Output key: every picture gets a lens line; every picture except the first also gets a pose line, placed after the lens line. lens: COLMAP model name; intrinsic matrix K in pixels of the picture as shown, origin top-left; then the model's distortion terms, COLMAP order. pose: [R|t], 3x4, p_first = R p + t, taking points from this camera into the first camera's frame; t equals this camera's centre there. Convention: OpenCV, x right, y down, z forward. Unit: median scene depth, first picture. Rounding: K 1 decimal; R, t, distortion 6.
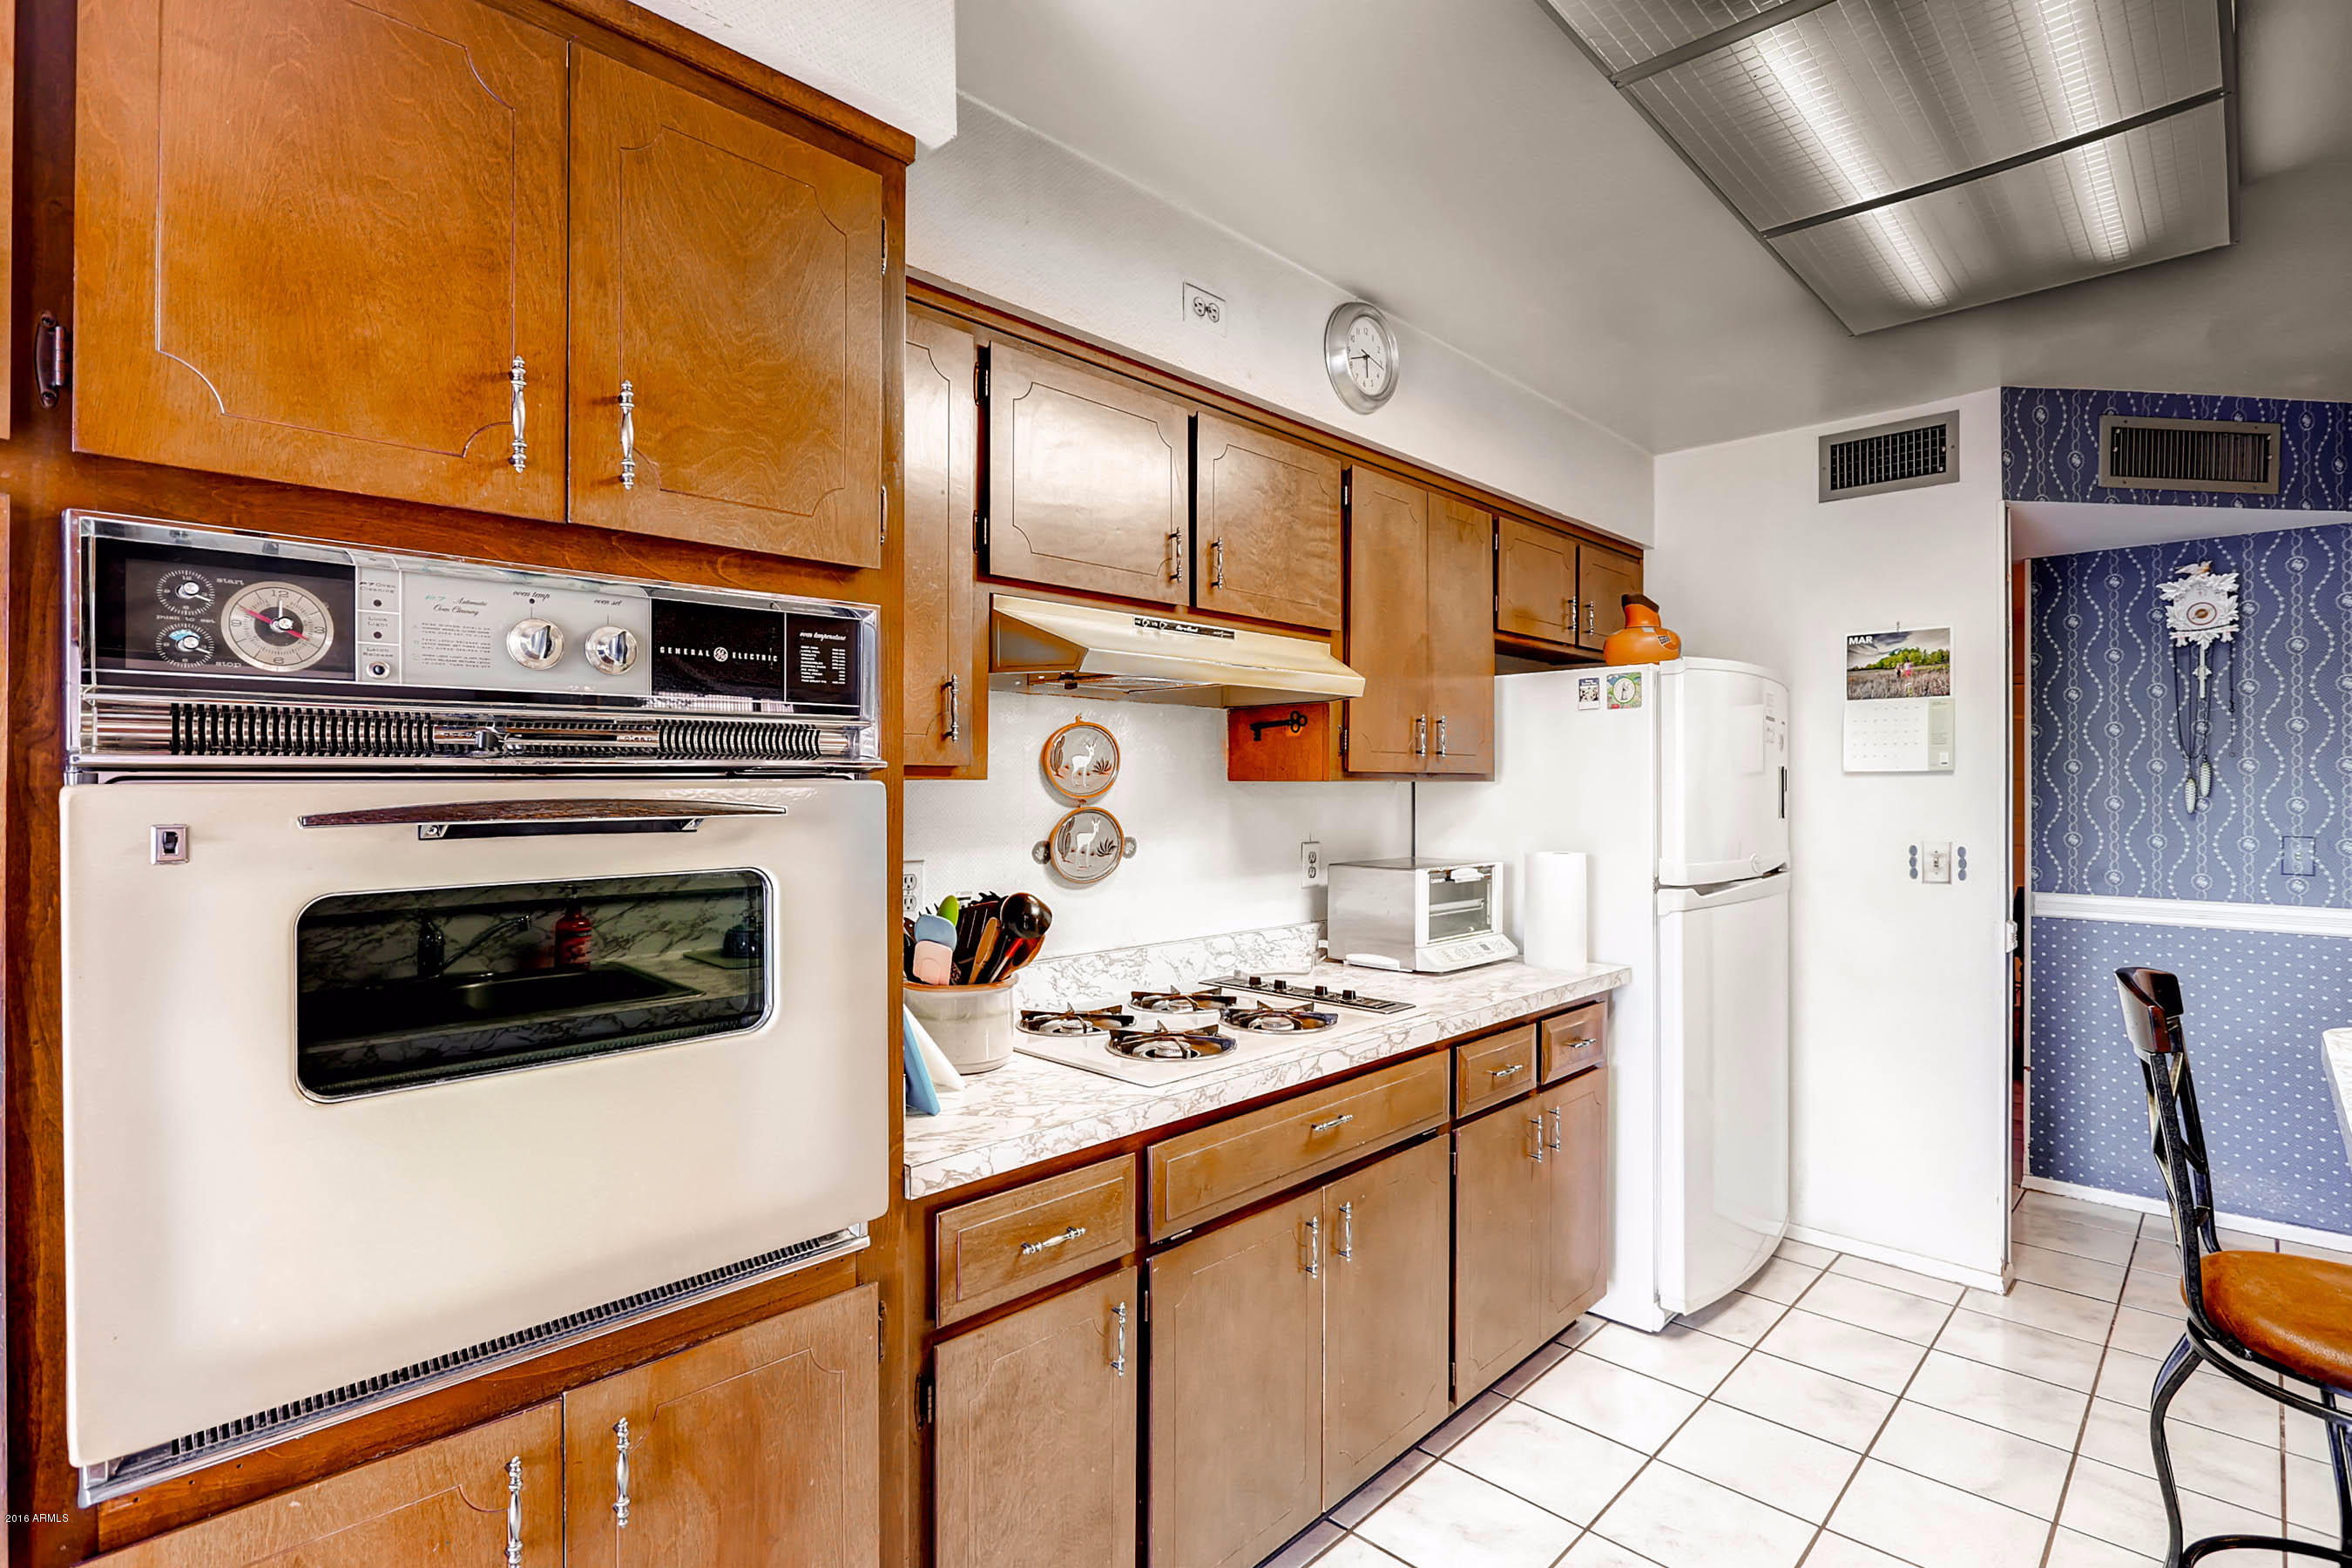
lens RADIAL K [[1130.3, 0, 1245.8], [0, 1130.3, 777.9], [0, 0, 1]] dist [-0.005171, 0.001968]
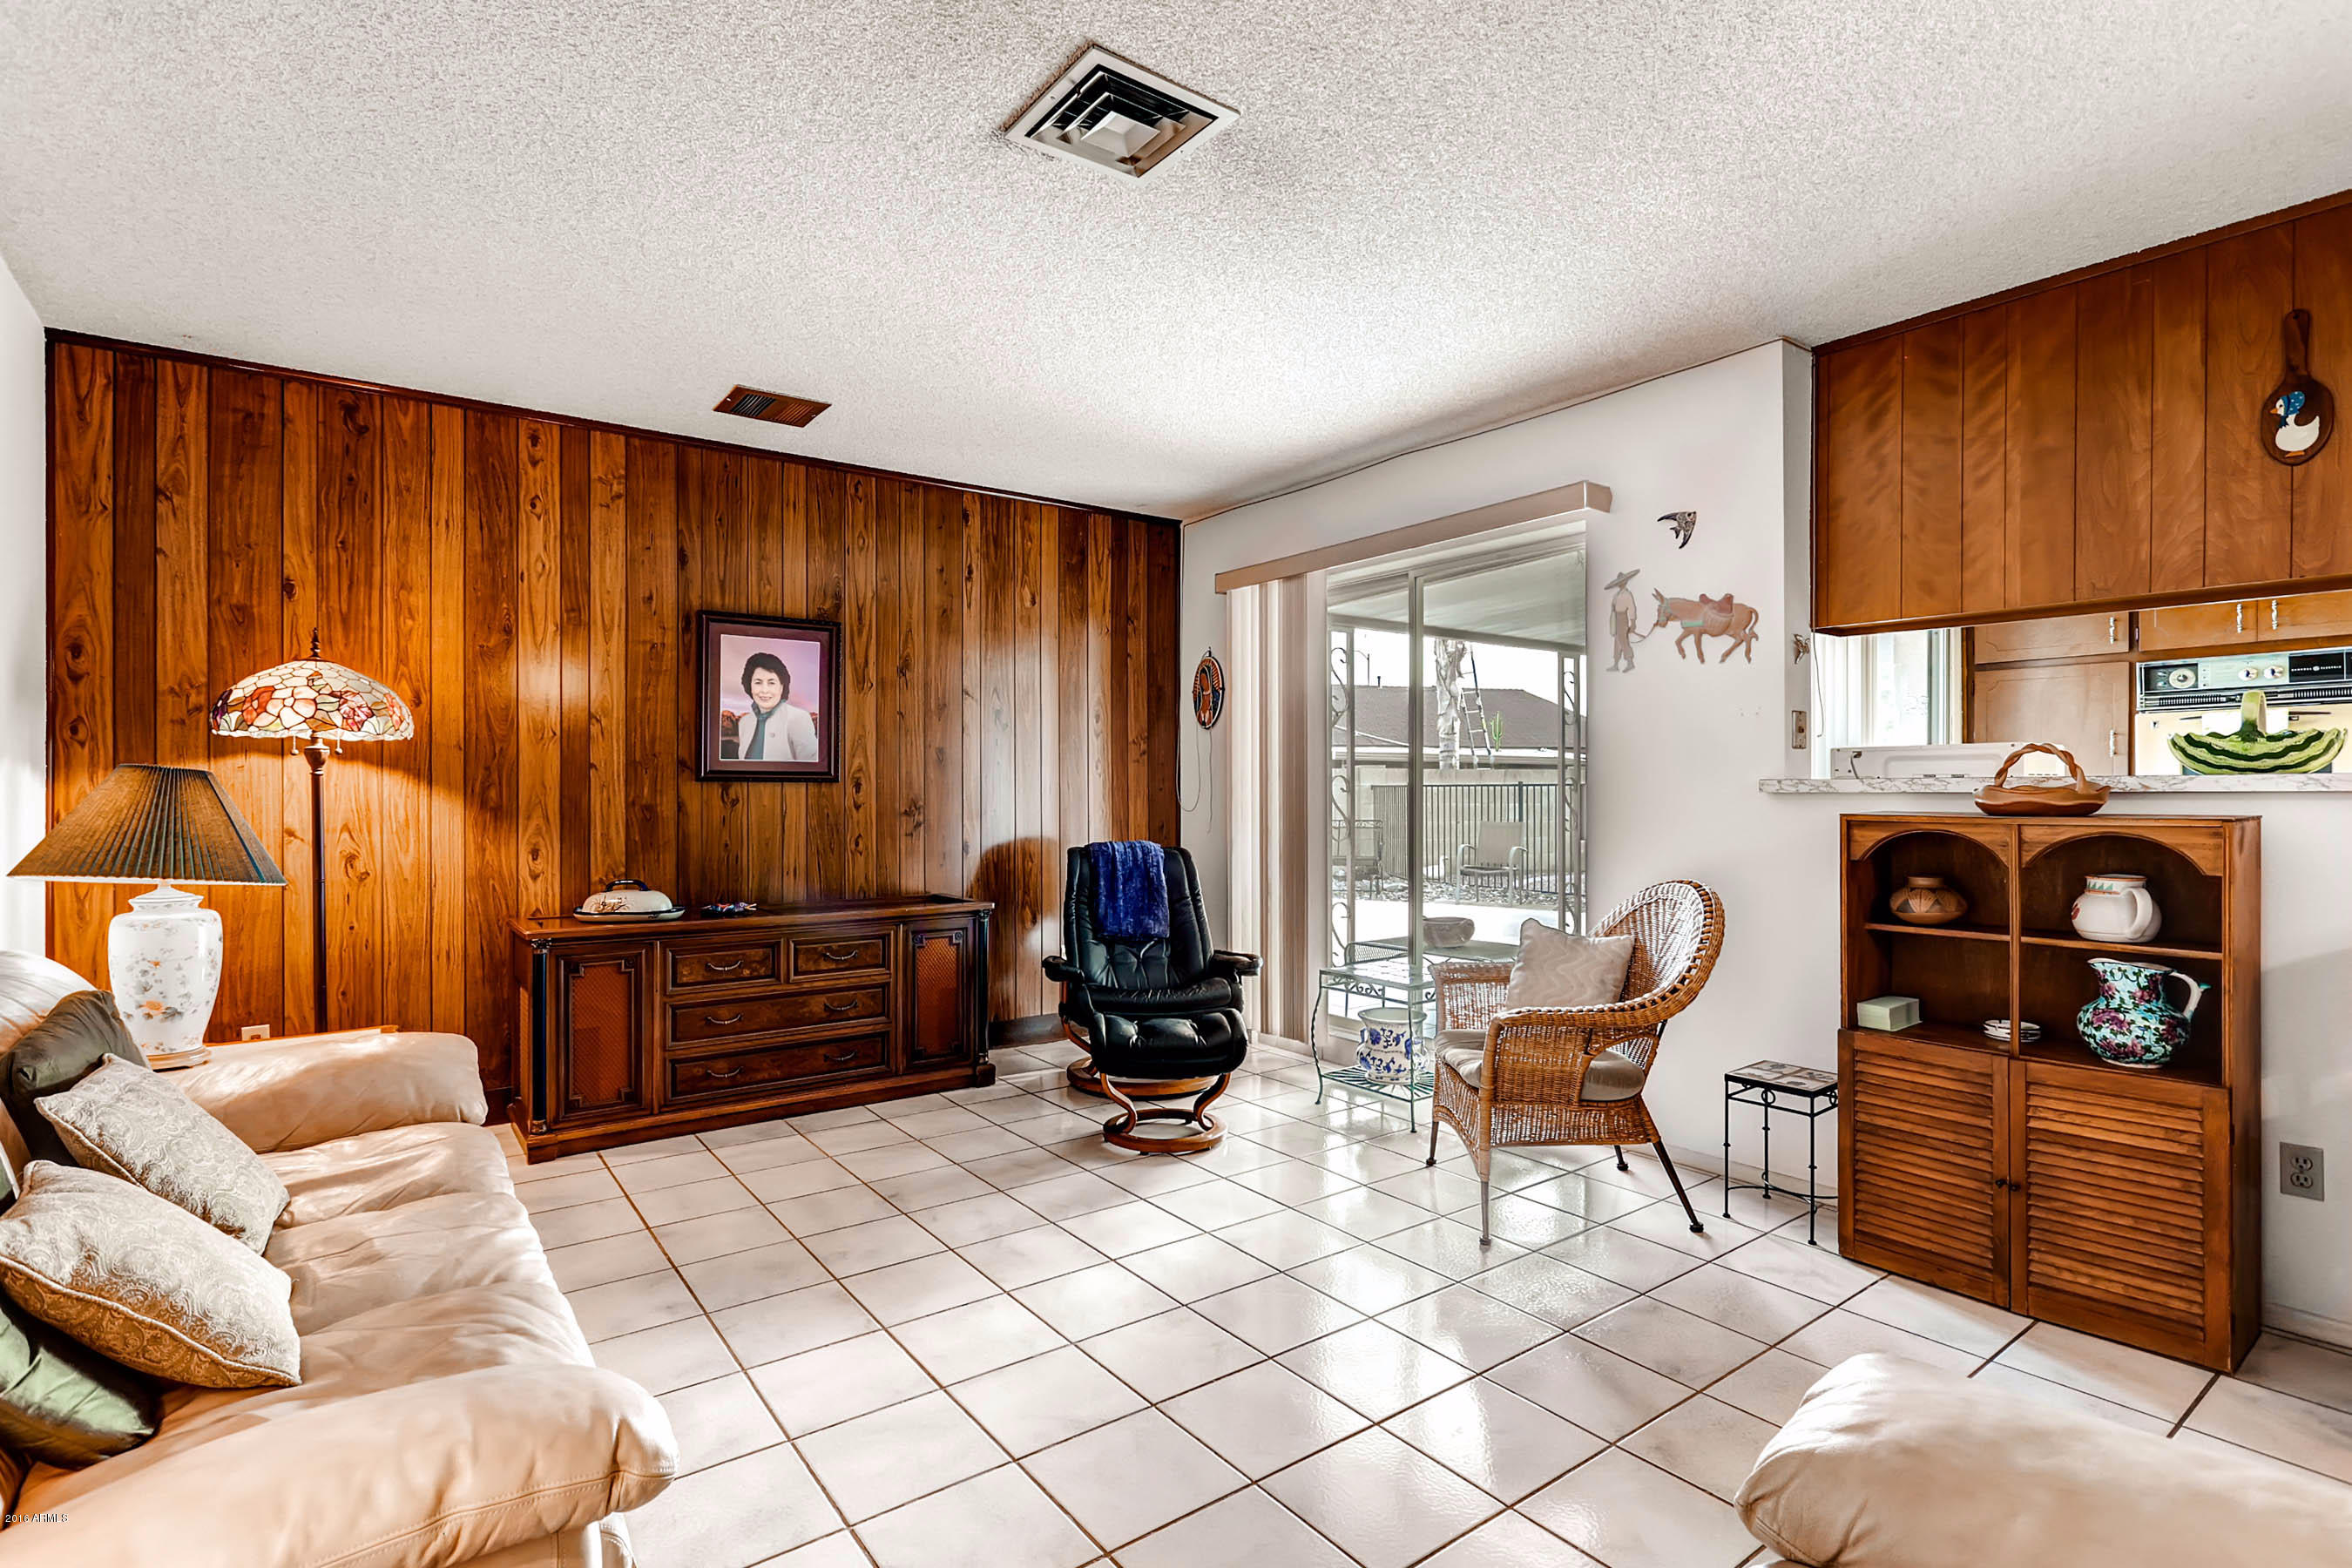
lens RADIAL K [[1130.3, 0, 1166.6], [0, 1130.3, 790.8], [0, 0, 1]] dist [-0.005171, 0.001968]
pose [[-0.204752, 0.003156, -0.978809, 1.651515], [0.005268, 0.999984, 0.002122, 0.107366], [0.978800, -0.004722, -0.204765, -0.778764]]
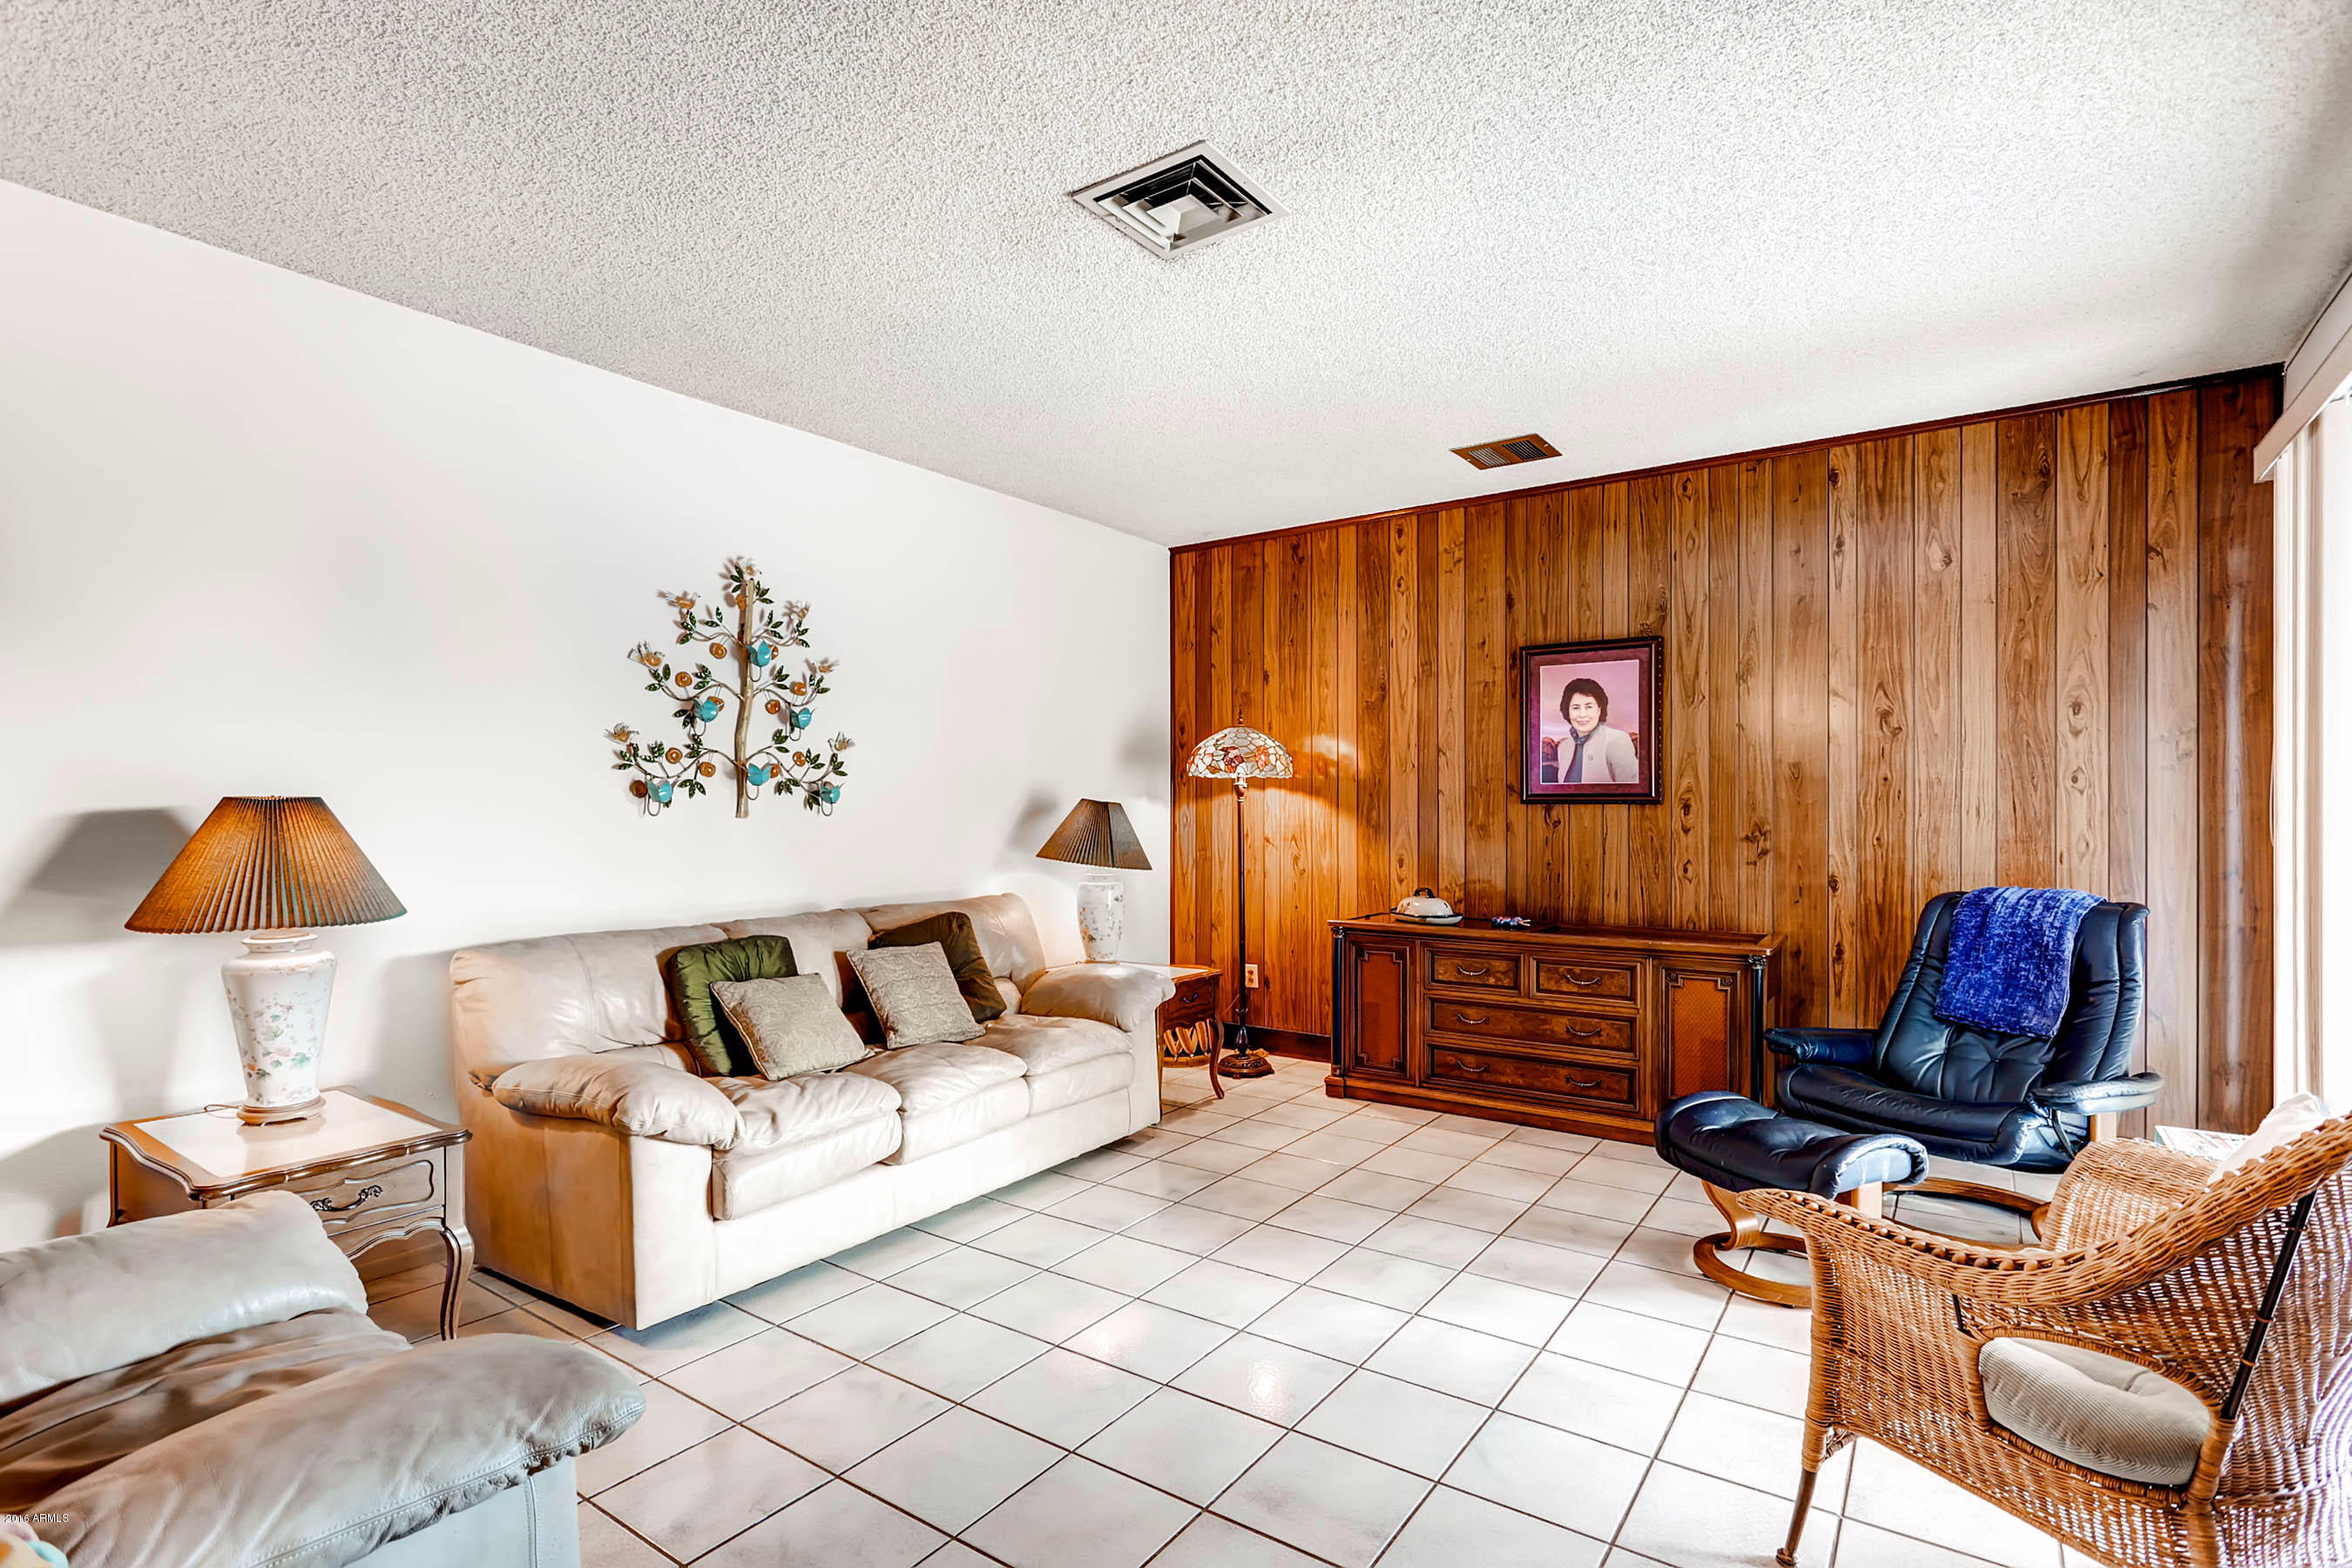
lens RADIAL K [[1130.3, 0, 1176.6], [0, 1130.3, 814.1], [0, 0, 1]] dist [-0.005171, 0.001968]
pose [[-0.992373, 0.005339, -0.123157, 0.890886], [0.004989, 0.999983, 0.003154, 0.100569], [0.123172, 0.002515, -0.992382, -0.013026]]
